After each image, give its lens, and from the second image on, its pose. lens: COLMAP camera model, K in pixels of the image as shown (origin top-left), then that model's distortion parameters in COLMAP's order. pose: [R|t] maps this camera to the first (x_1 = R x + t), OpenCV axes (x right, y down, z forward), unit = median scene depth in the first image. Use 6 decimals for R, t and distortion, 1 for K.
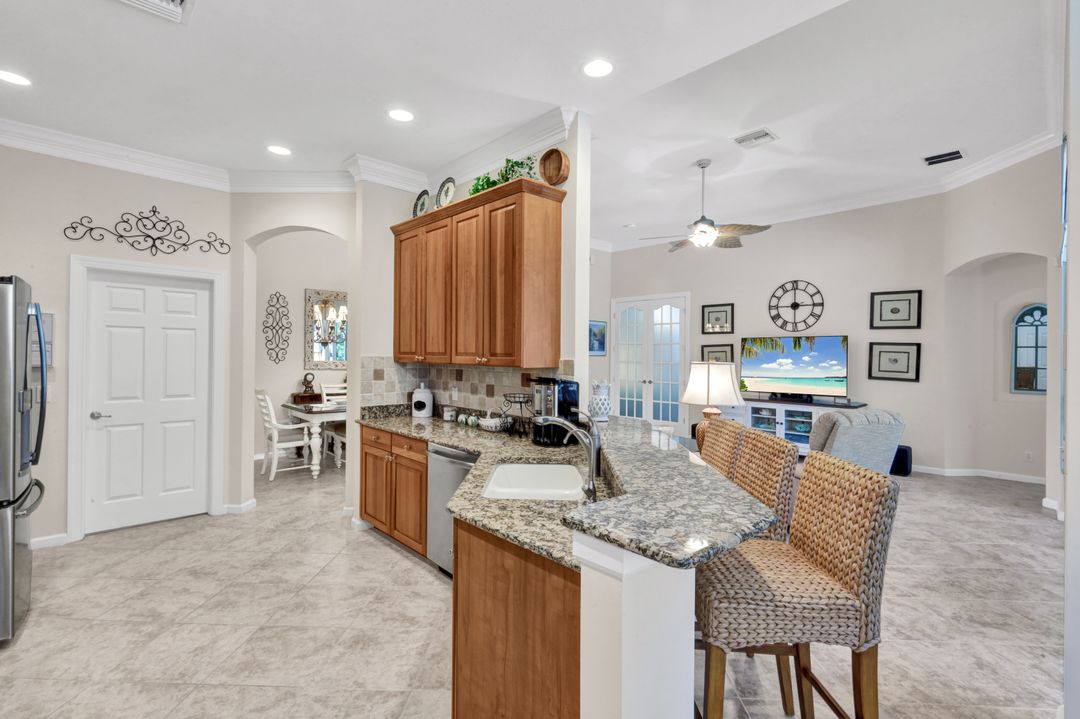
lens RADIAL K [[488.3, 0, 540.0], [0, 488.3, 359.5], [0, 0, 1]] dist [0.000105, -0.000160]
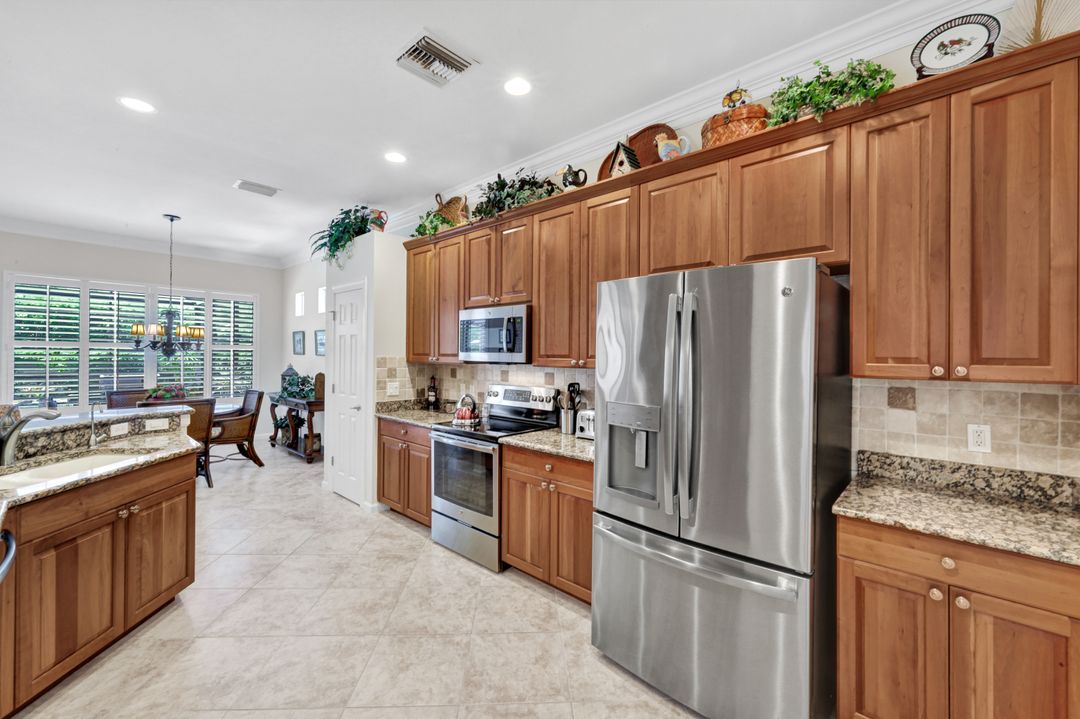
lens RADIAL K [[441.8, 0, 537.1], [0, 441.8, 347.6], [0, 0, 1]] dist [-0.000882, 0.000229]
pose [[-0.997545, -0.026705, -0.064740, -0.317920], [-0.026266, 0.999626, -0.007631, -0.010580], [0.064919, -0.005912, -0.997873, 0.675292]]
